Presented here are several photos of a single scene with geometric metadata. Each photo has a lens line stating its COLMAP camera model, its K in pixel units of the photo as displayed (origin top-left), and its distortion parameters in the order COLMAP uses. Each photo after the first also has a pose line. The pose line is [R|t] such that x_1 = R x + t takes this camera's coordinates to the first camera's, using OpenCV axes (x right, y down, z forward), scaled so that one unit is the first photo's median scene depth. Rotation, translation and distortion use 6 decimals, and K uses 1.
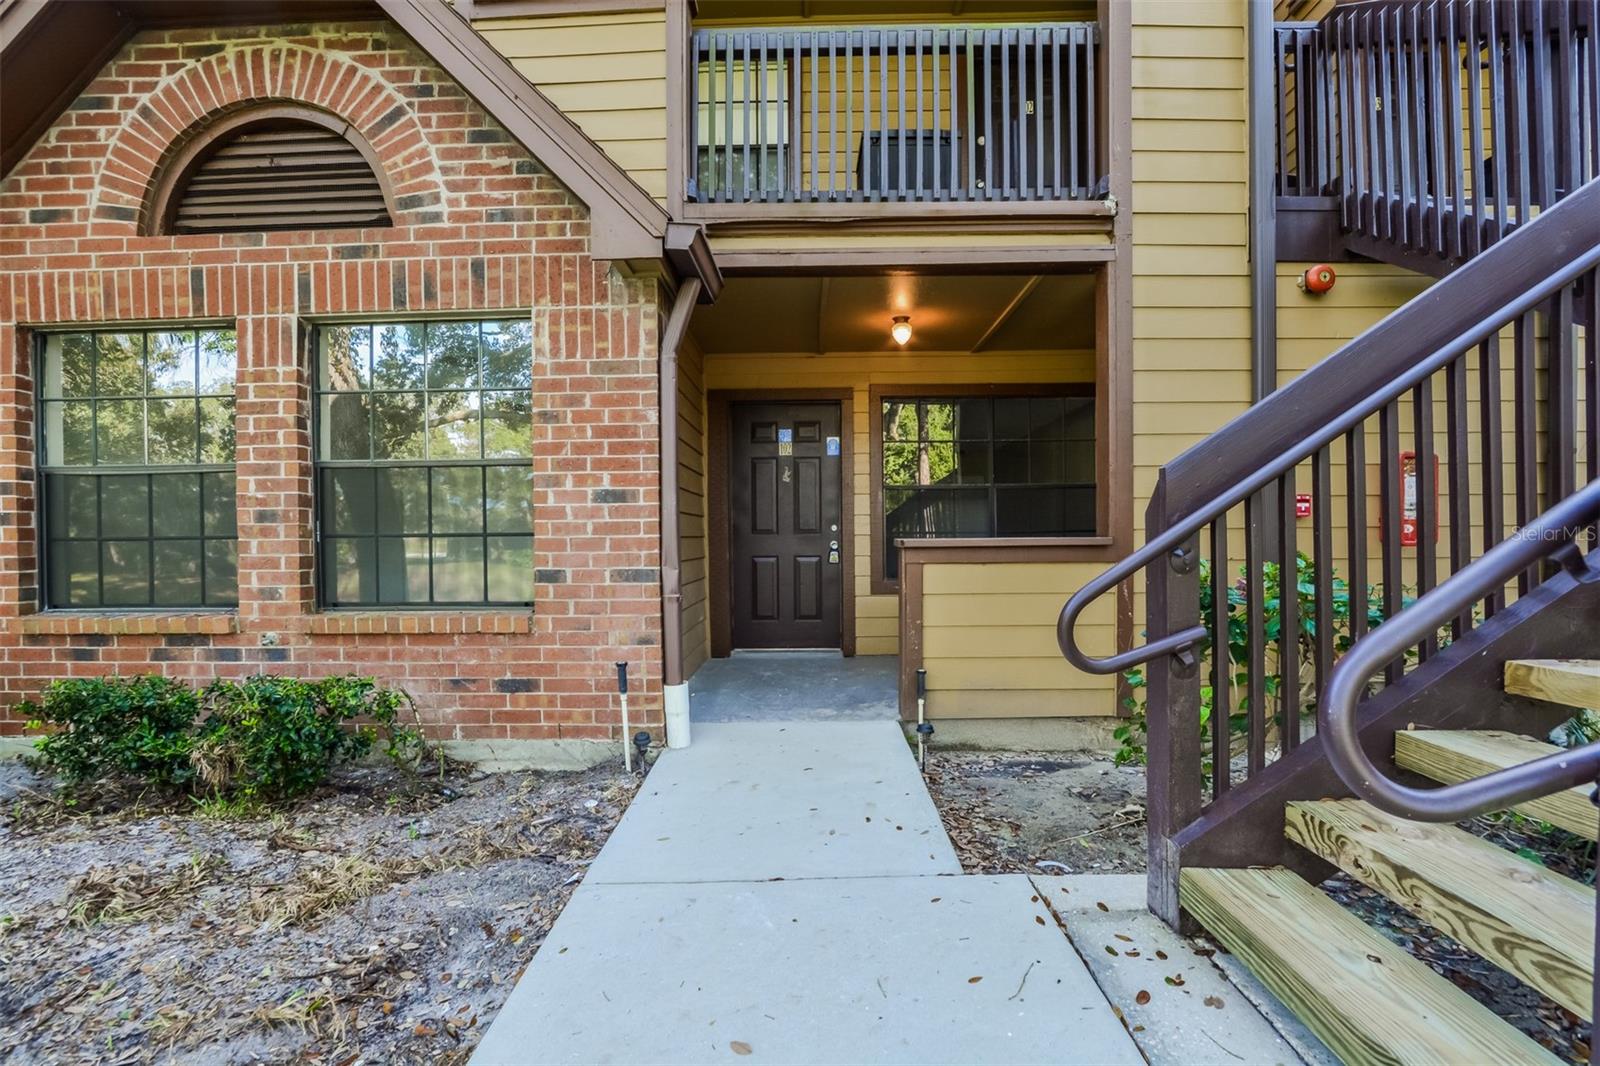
lens RADIAL K [[727.7, 0, 800.0], [0, 727.7, 533.0], [0, 0, 1]] dist [-0.016015, 0.000467]
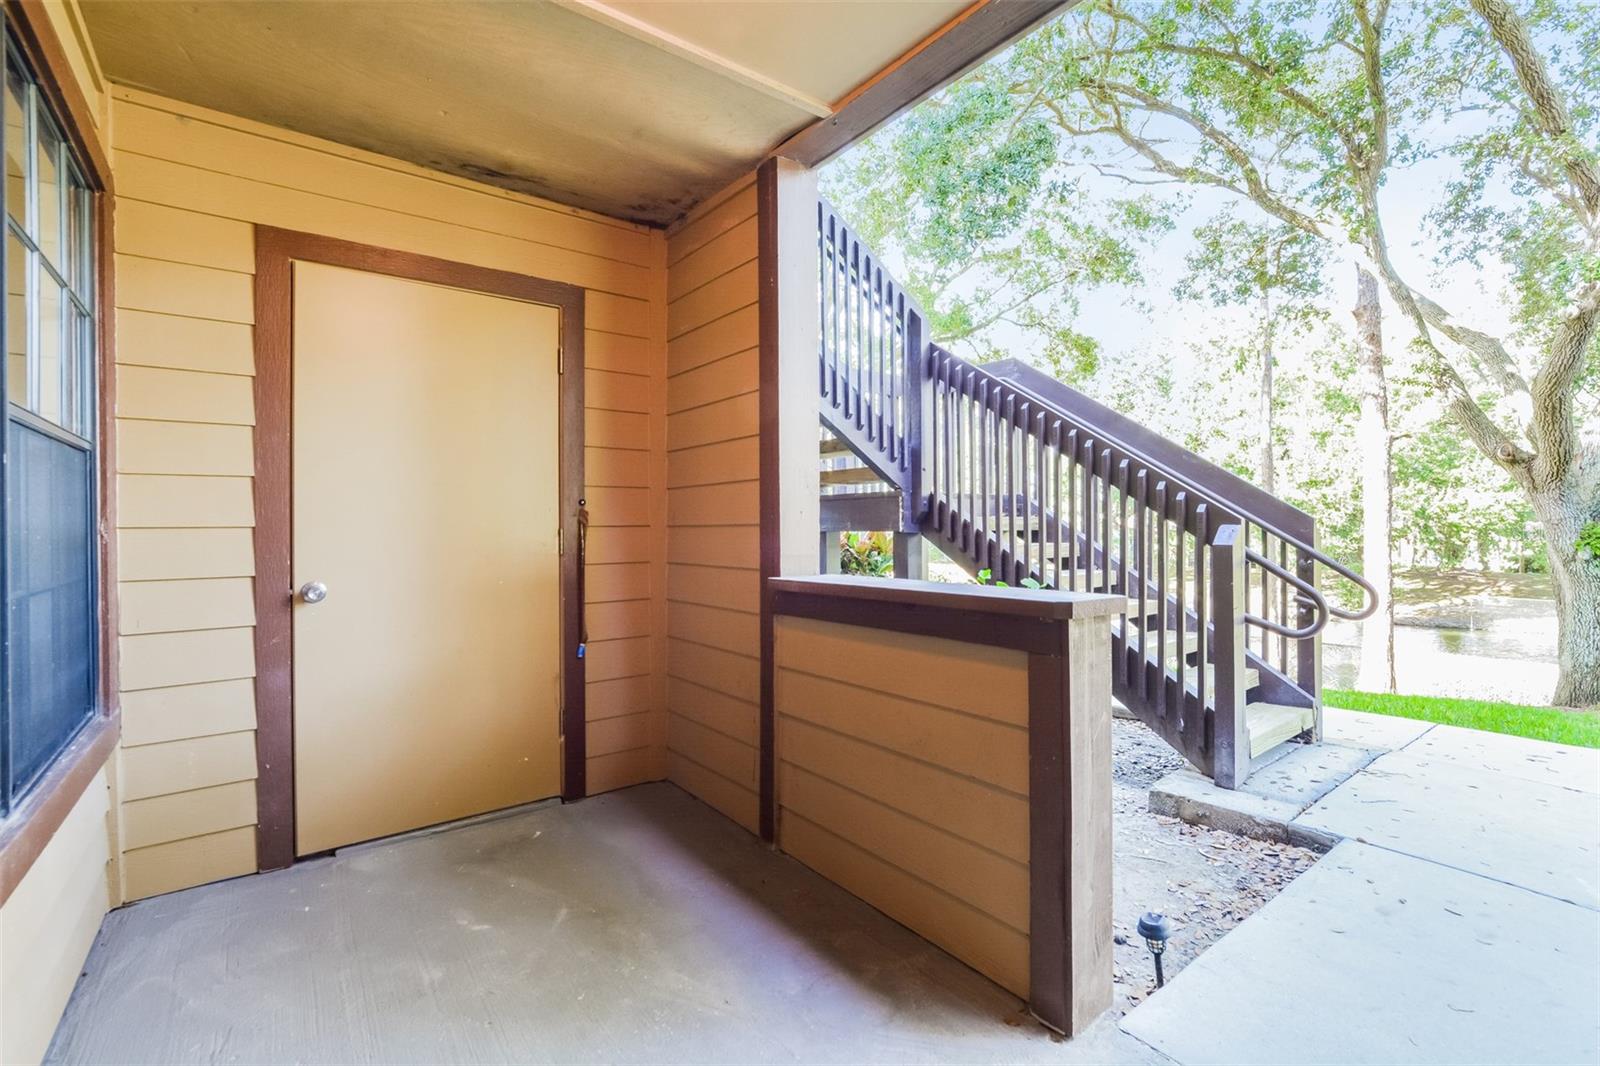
lens RADIAL K [[704.3, 0, 800.0], [0, 704.3, 533.0], [0, 0, 1]] dist [-0.024925, 0.000256]
pose [[-0.616068, 0.007168, 0.787660, -0.057032], [0.005816, 0.999973, -0.004551, -0.019874], [-0.787671, 0.001778, -0.616093, 1.094901]]
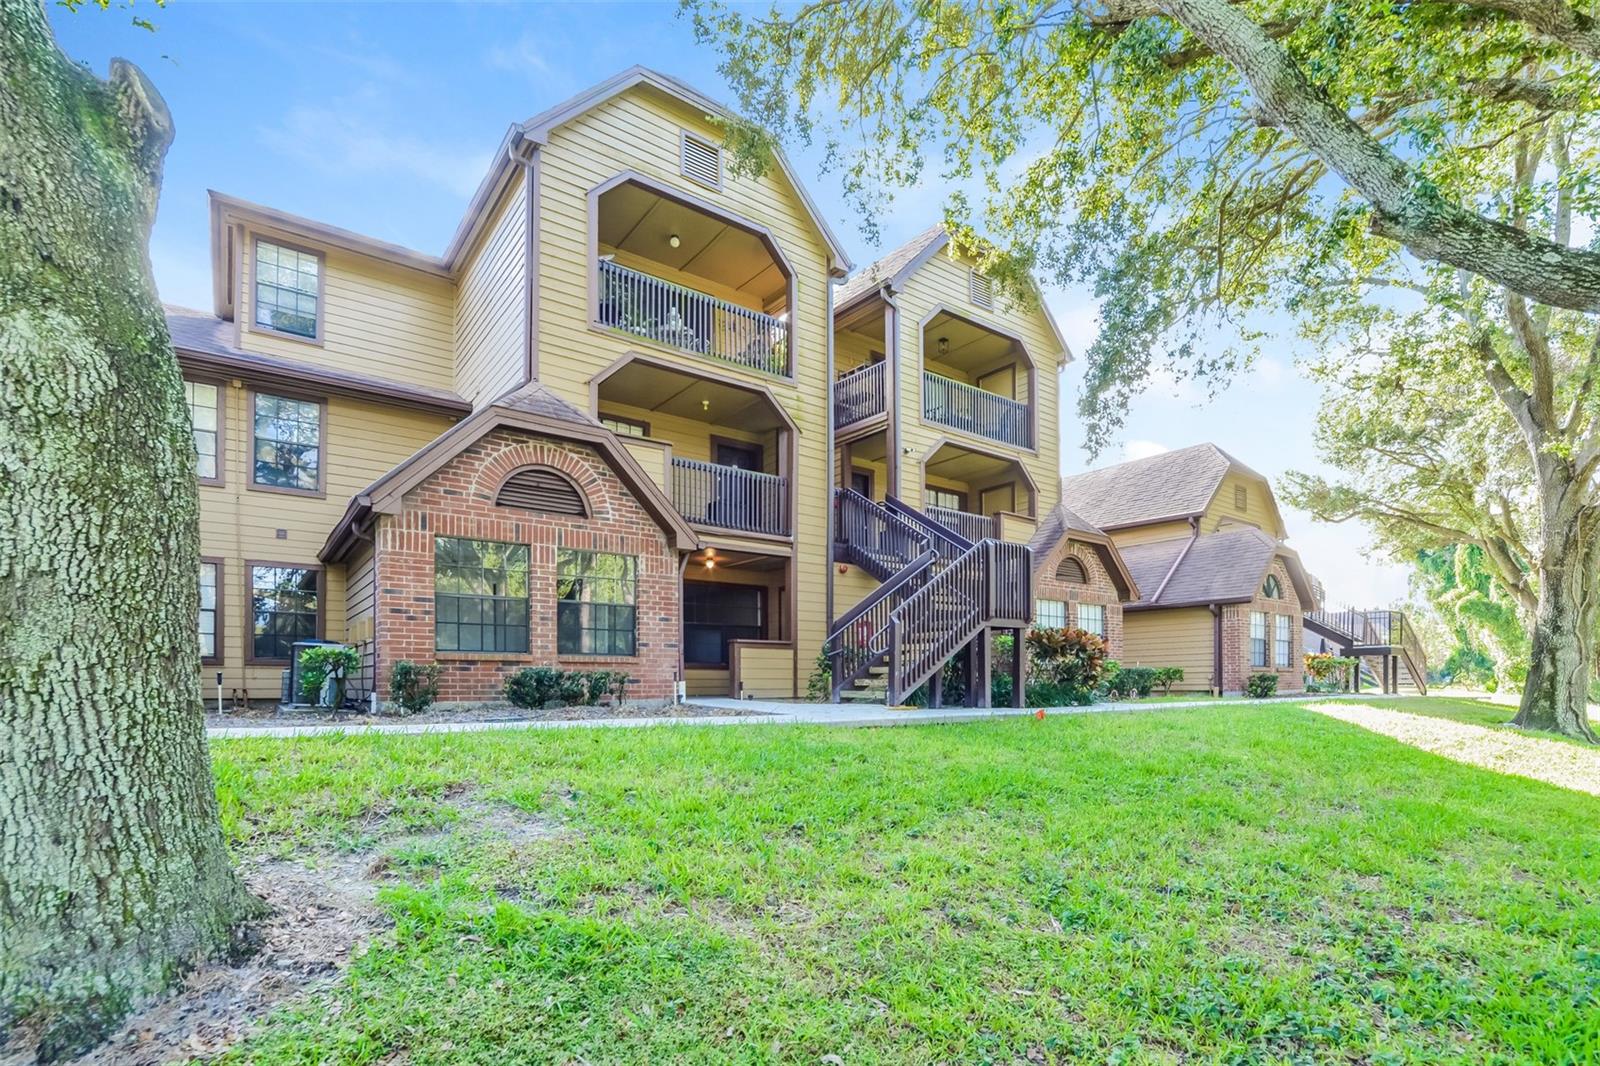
lens RADIAL K [[727.7, 0, 800.0], [0, 727.7, 533.0], [0, 0, 1]] dist [-0.016015, 0.000467]
pose [[0.811670, 0.131745, 0.569065, -1.487413], [-0.015771, 0.978820, -0.204113, 0.195685], [-0.583903, 0.156698, 0.796557, -1.717055]]
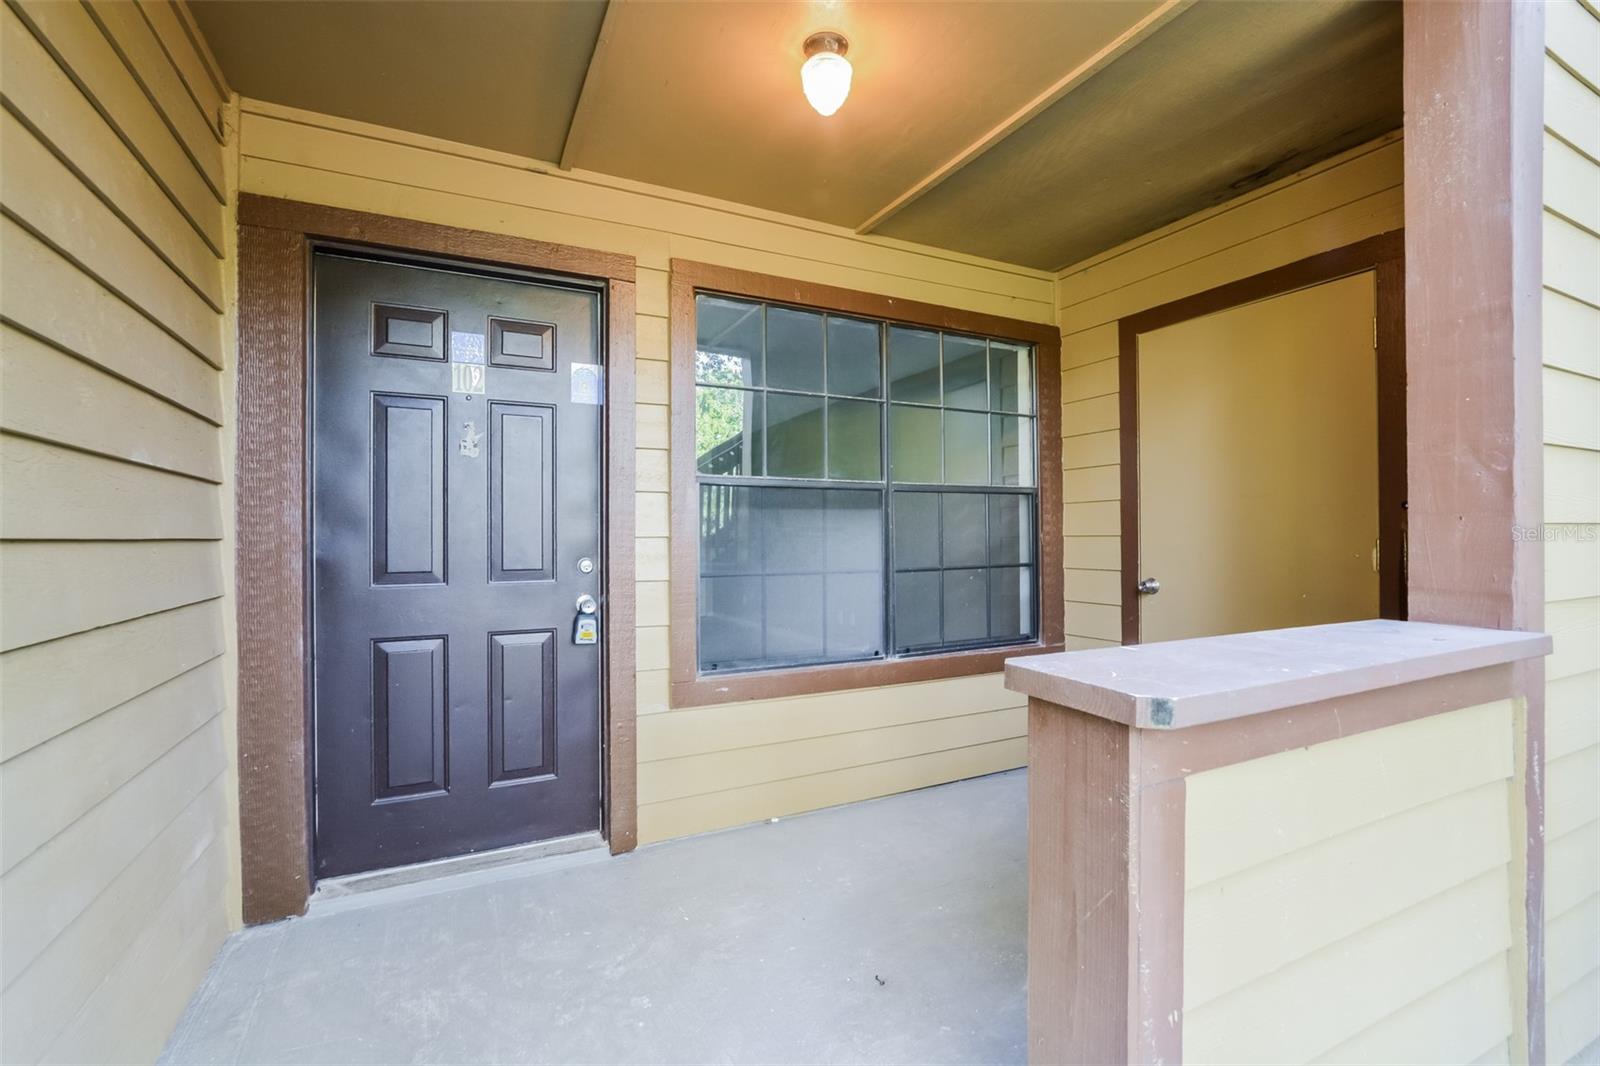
lens RADIAL K [[704.3, 0, 800.0], [0, 704.3, 533.0], [0, 0, 1]] dist [-0.024925, 0.000256]
pose [[0.889216, 0.005436, 0.457455, -0.034969], [-0.005011, 0.999985, -0.002143, -0.027692], [-0.457460, -0.000387, 0.889230, 0.571176]]
